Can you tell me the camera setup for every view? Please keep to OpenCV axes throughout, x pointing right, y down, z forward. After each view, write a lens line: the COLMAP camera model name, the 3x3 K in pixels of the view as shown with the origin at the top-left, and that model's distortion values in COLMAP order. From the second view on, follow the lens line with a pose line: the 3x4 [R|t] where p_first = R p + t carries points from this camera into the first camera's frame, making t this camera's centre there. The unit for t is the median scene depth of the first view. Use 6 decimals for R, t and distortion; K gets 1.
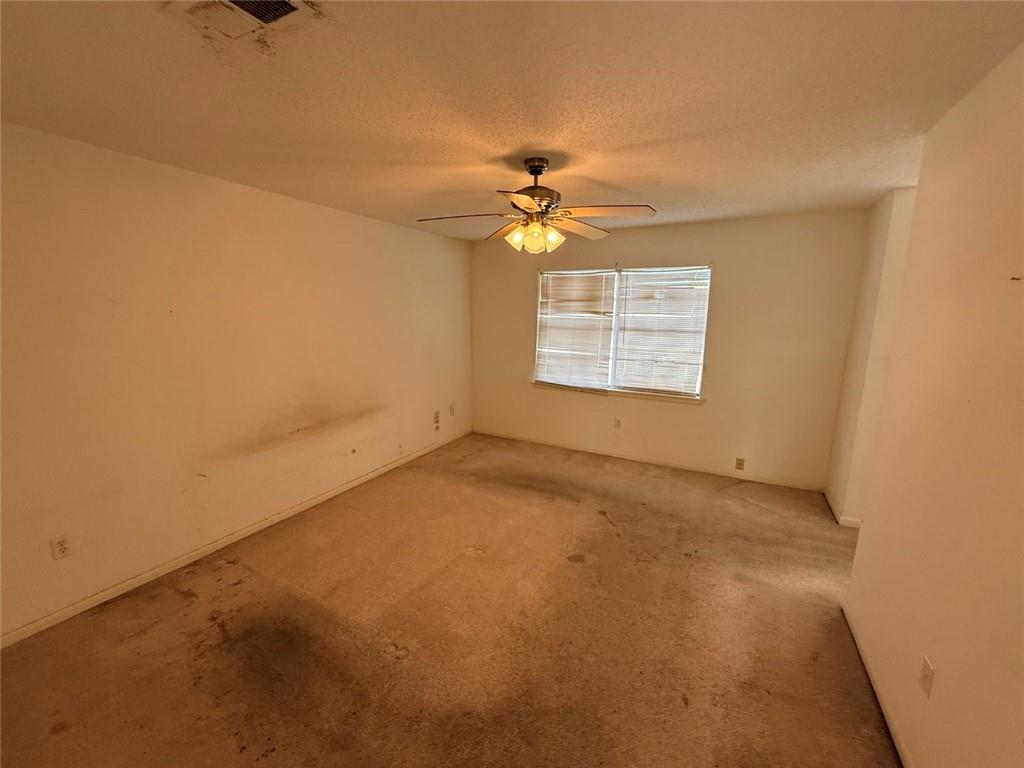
lens RADIAL K [[407.7, 0, 510.1], [0, 407.7, 381.2], [0, 0, 1]] dist [-0.000151, -0.000192]
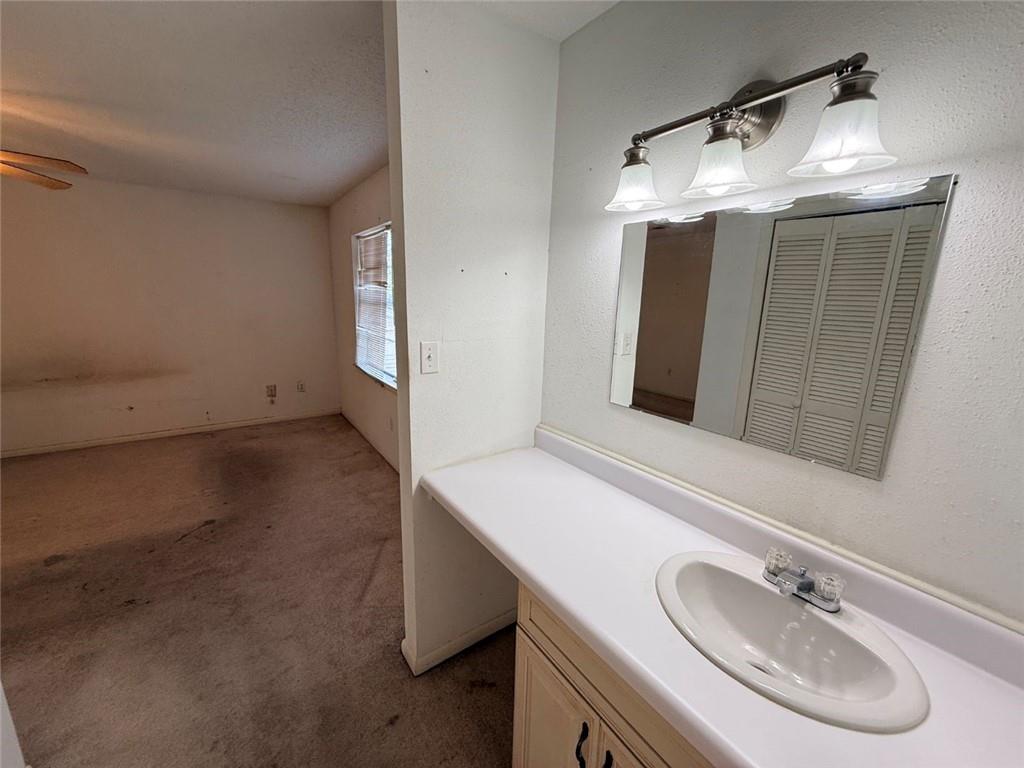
lens RADIAL K [[407.7, 0, 510.1], [0, 407.7, 381.2], [0, 0, 1]] dist [-0.000151, -0.000192]
pose [[0.895356, 0.109868, -0.431585, 1.056734], [-0.099465, 0.993946, 0.046679, -0.052327], [0.434101, 0.001133, 0.900864, 0.517083]]
